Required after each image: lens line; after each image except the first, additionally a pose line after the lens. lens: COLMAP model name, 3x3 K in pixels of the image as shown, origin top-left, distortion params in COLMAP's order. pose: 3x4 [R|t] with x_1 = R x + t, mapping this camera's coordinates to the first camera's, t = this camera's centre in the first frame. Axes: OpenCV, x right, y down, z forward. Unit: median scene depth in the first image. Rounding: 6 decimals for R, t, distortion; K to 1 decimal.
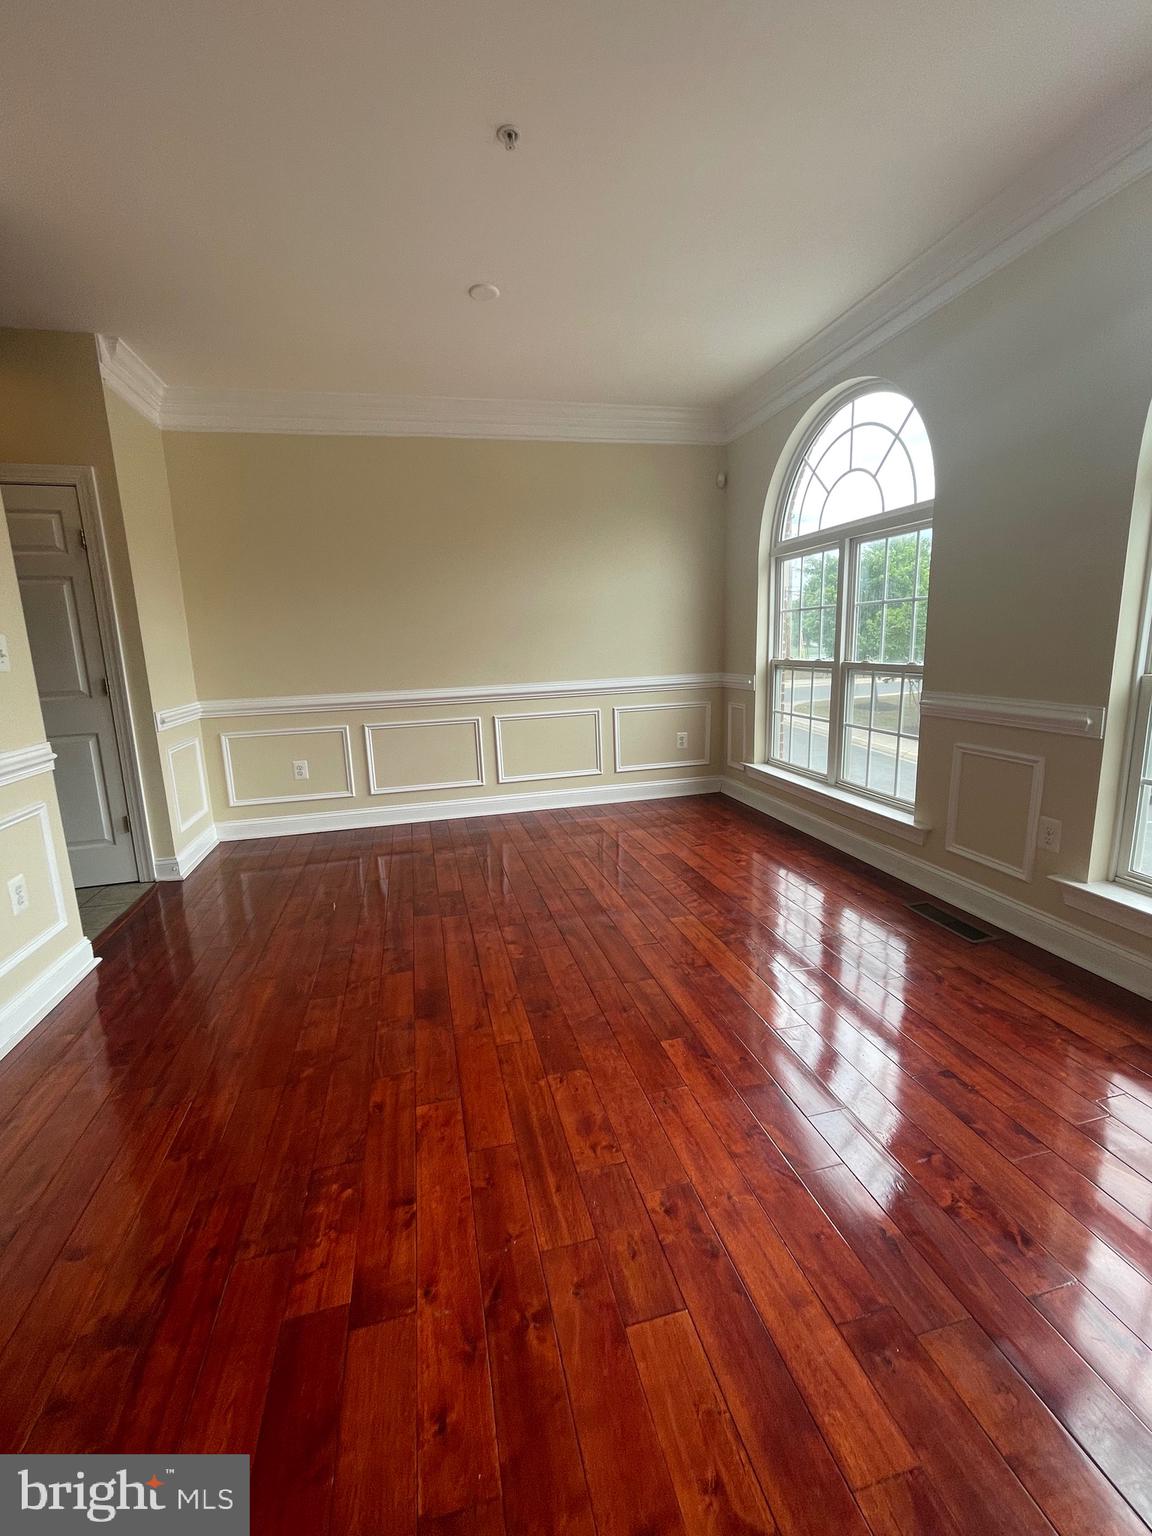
lens RADIAL K [[635.9, 0, 580.6], [0, 635.9, 756.6], [0, 0, 1]] dist [0.000013, -0.000096]
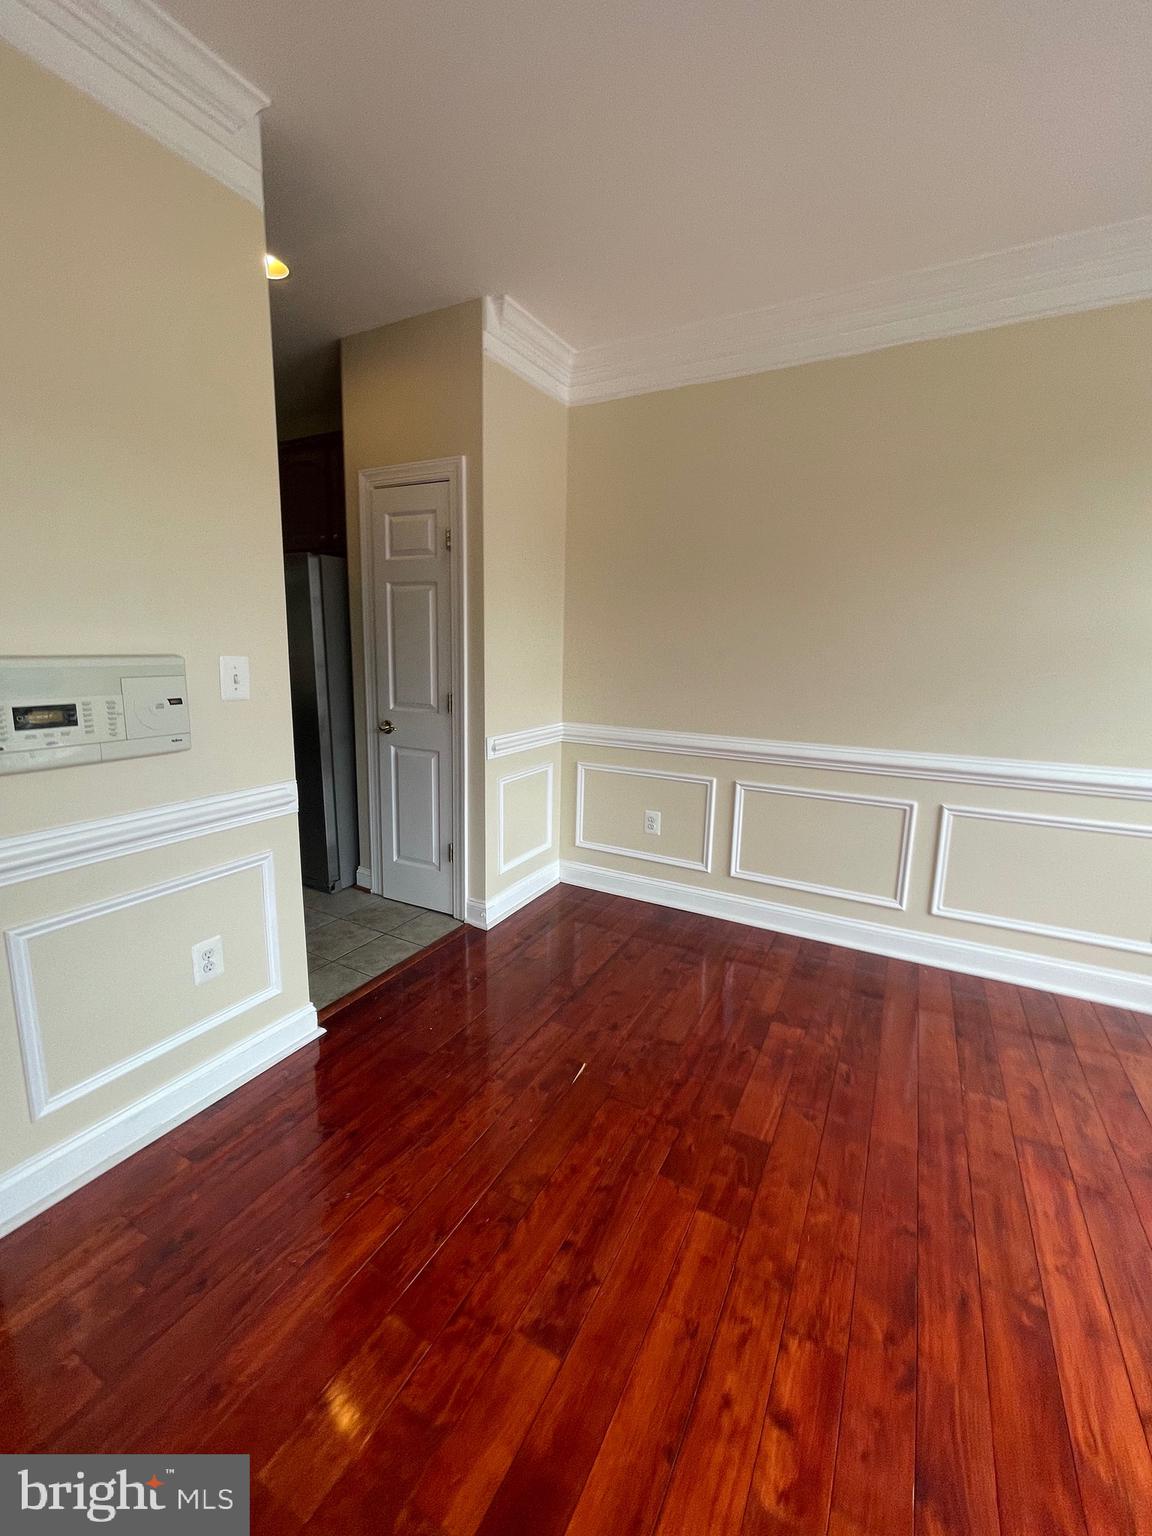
lens RADIAL K [[635.9, 0, 580.6], [0, 635.9, 756.6], [0, 0, 1]] dist [0.000013, -0.000096]
pose [[0.733875, 0.171710, -0.657224, -0.001692], [-0.166803, 0.983453, 0.070686, -0.122927], [0.658487, 0.057752, 0.750373, 0.424044]]
